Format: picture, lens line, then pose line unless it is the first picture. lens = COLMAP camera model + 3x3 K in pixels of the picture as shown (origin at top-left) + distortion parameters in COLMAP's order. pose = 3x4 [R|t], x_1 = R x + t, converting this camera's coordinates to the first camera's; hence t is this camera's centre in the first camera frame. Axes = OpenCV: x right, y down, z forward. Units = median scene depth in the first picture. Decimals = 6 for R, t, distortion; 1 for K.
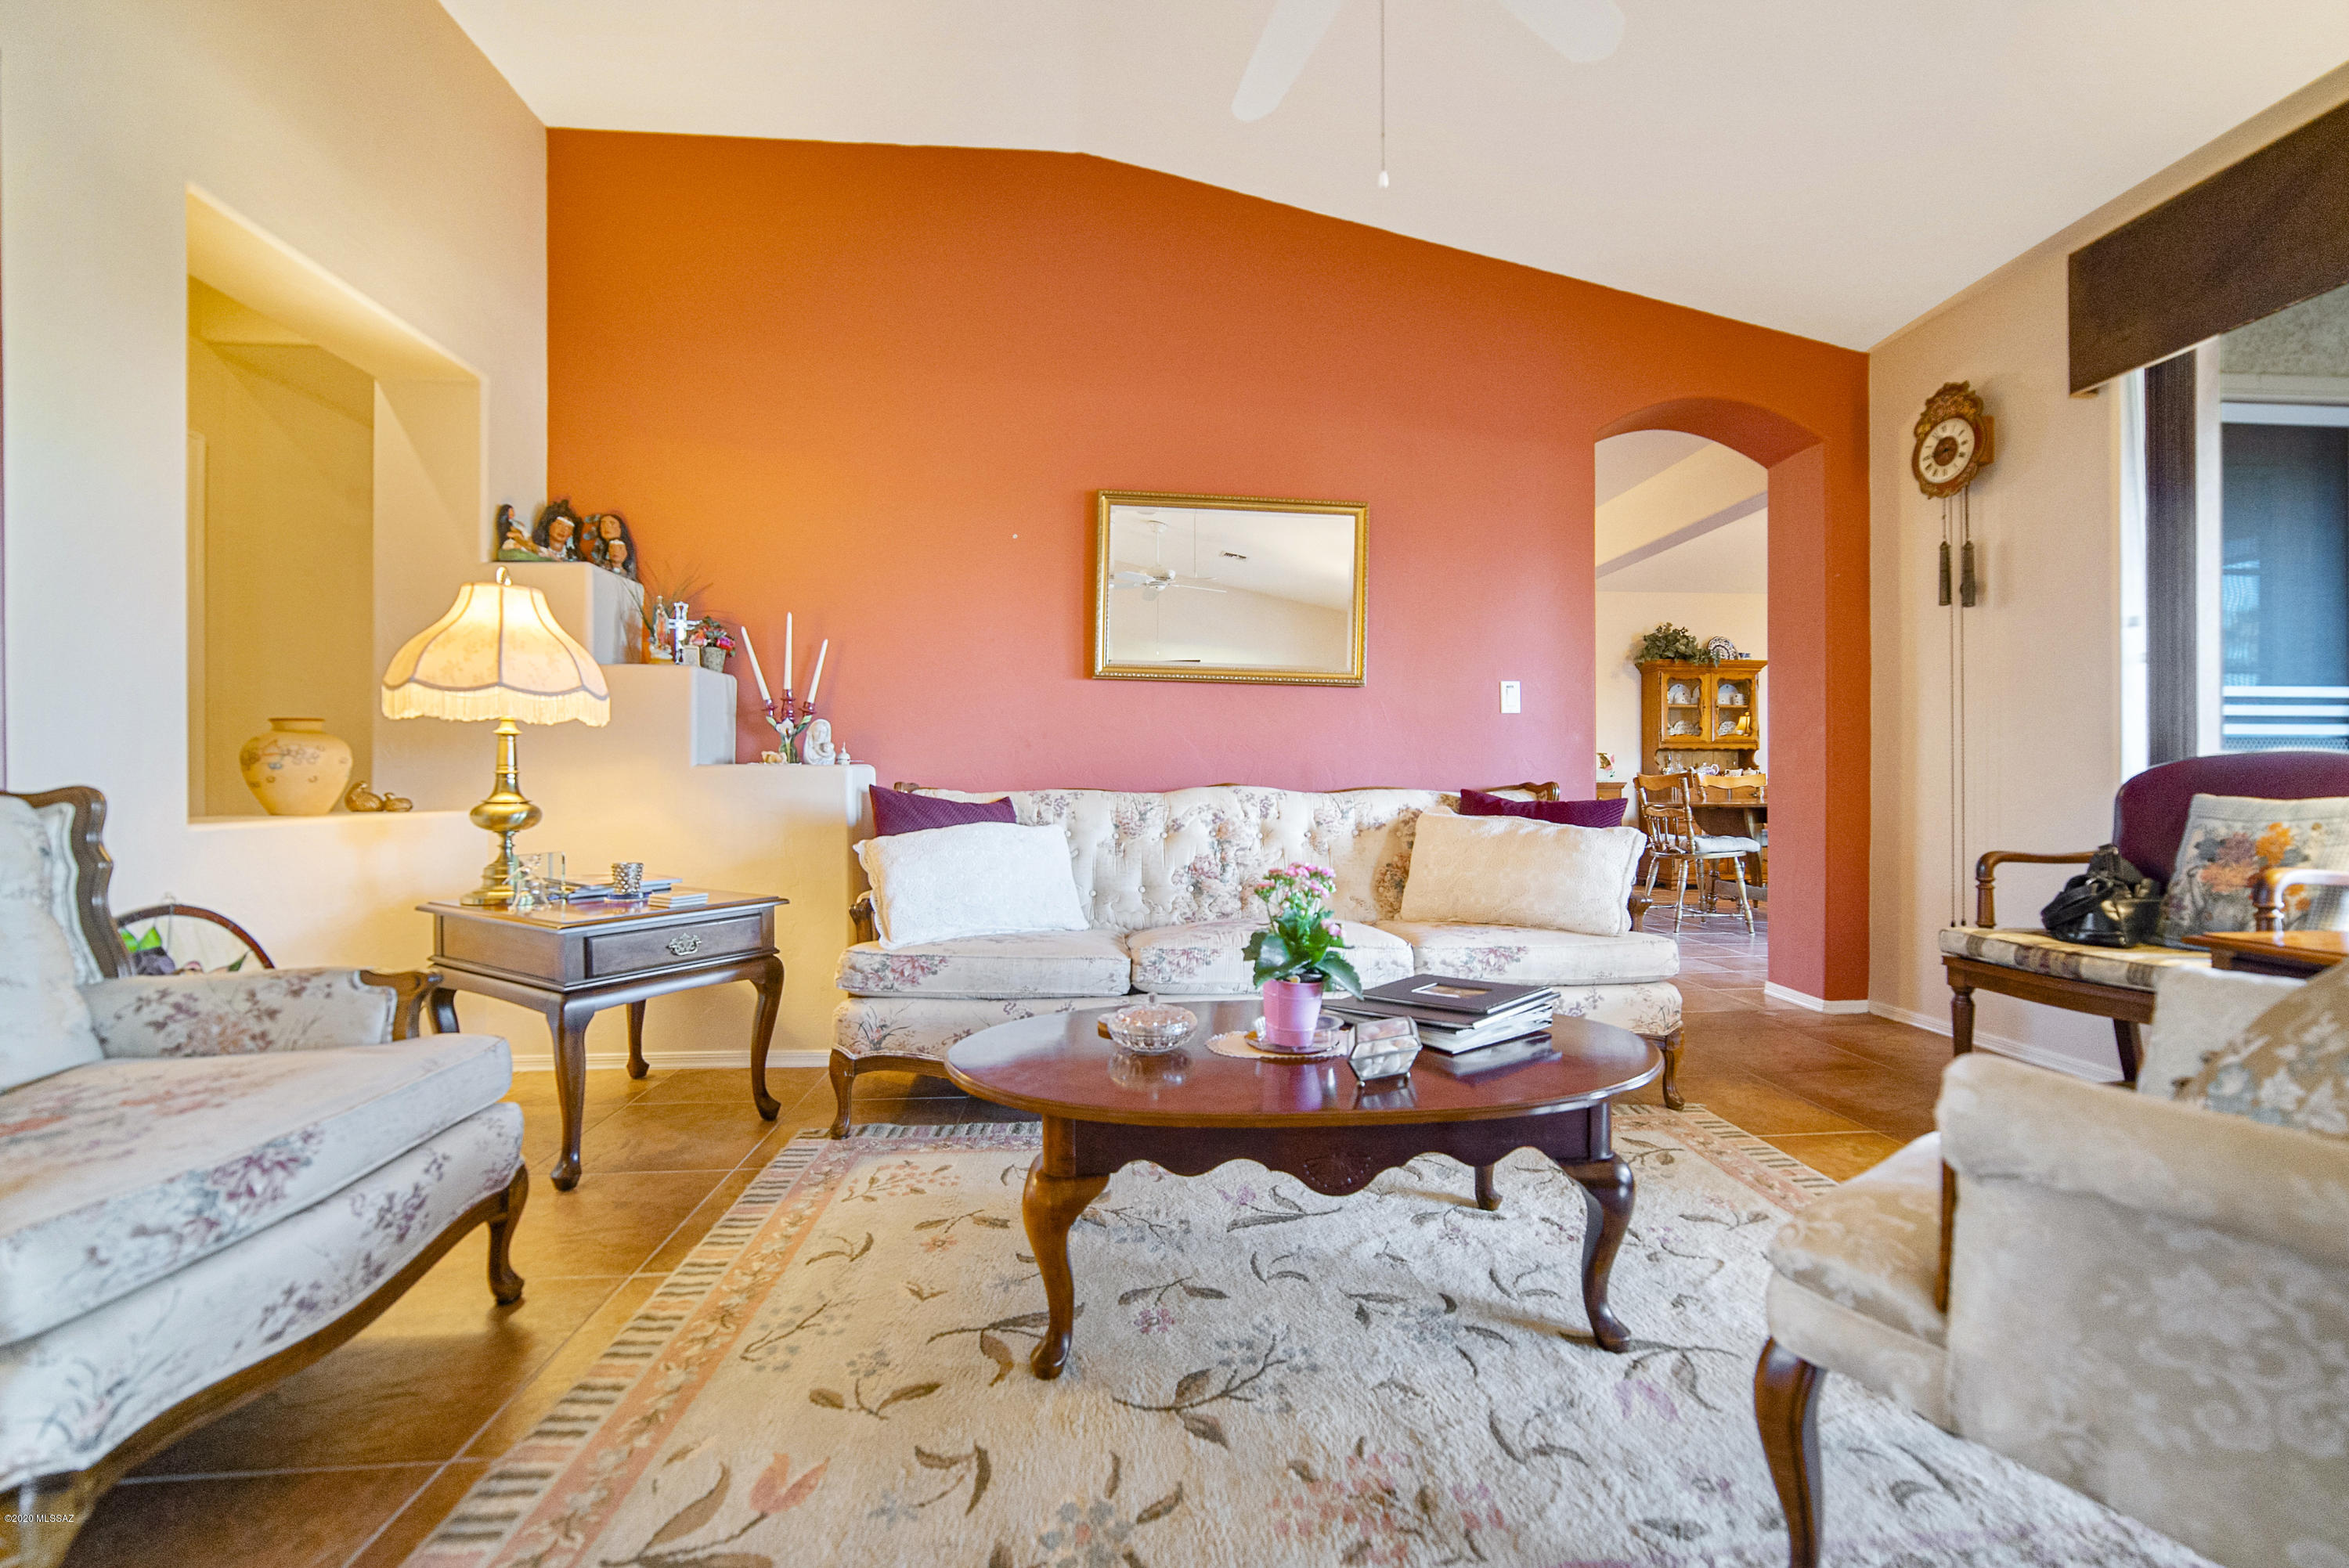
lens RADIAL K [[927.9, 0, 1178.9], [0, 927.9, 779.3], [0, 0, 1]] dist [-0.008237, 0.003610]
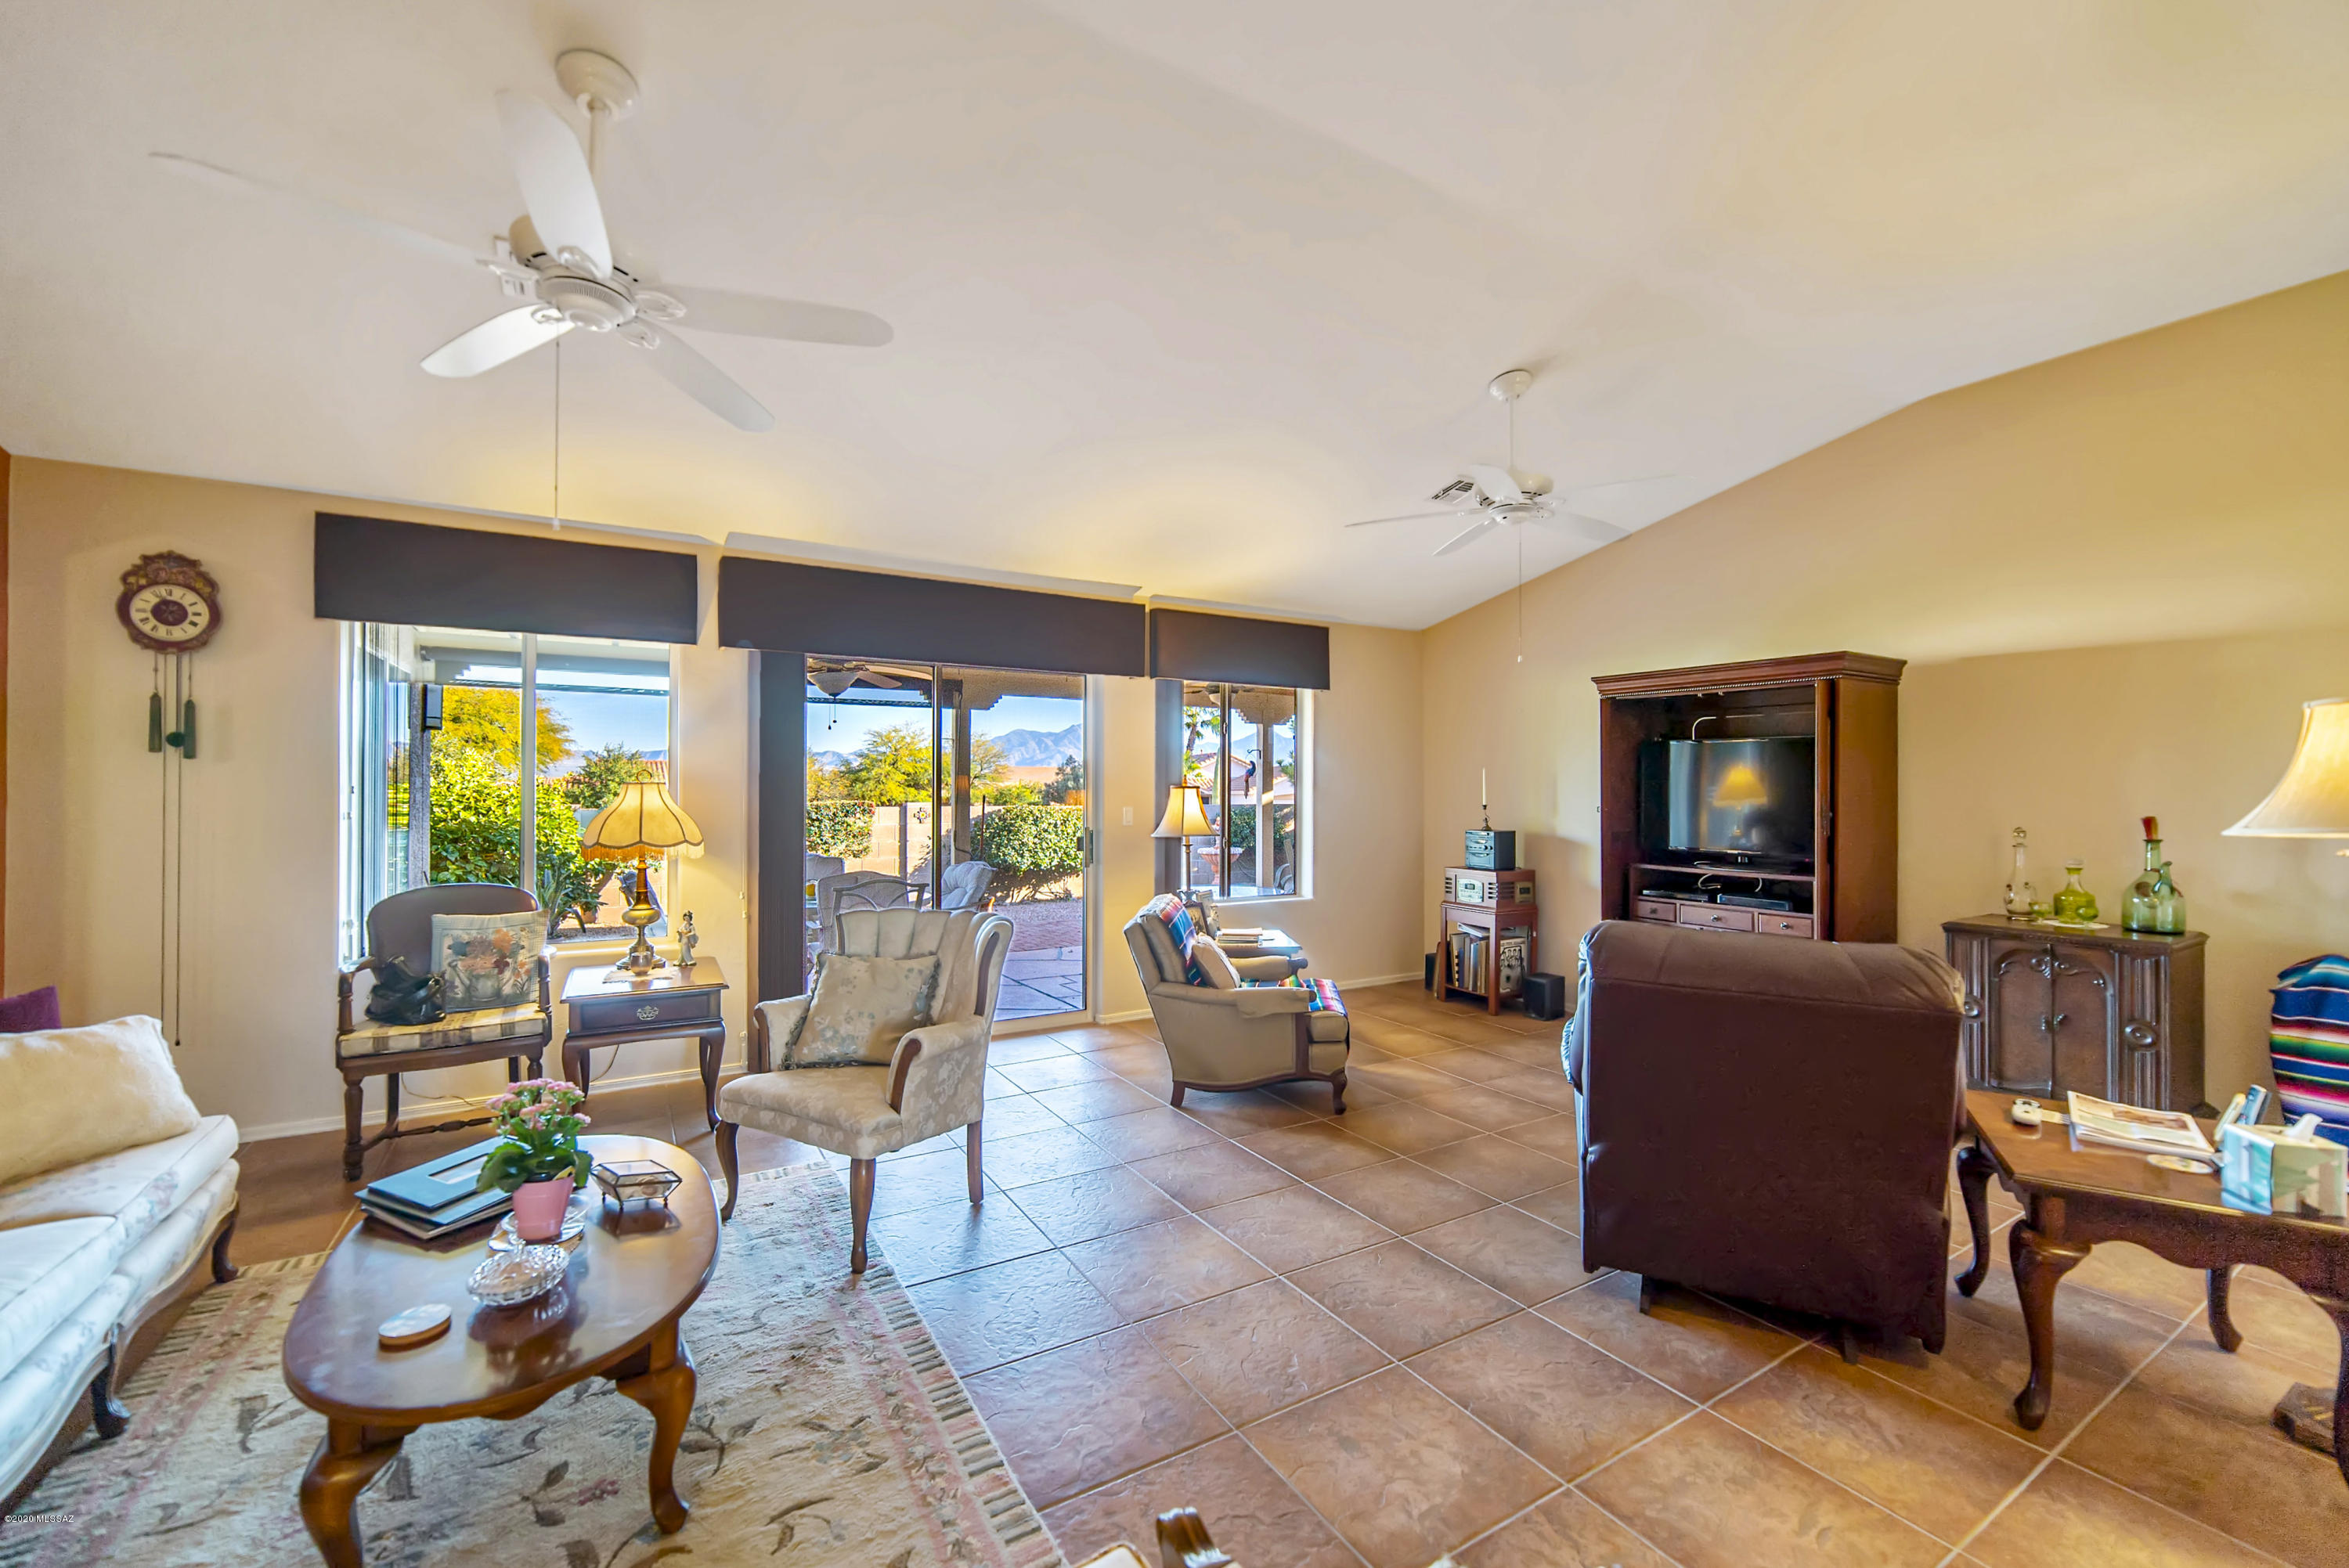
lens RADIAL K [[927.9, 0, 1183.3], [0, 927.9, 787.0], [0, 0, 1]] dist [-0.008237, 0.003610]
pose [[-0.446945, 0.003885, 0.894553, -0.701120], [-0.009057, 0.999920, -0.008867, -0.155655], [-0.894516, -0.012065, -0.446874, 0.428117]]
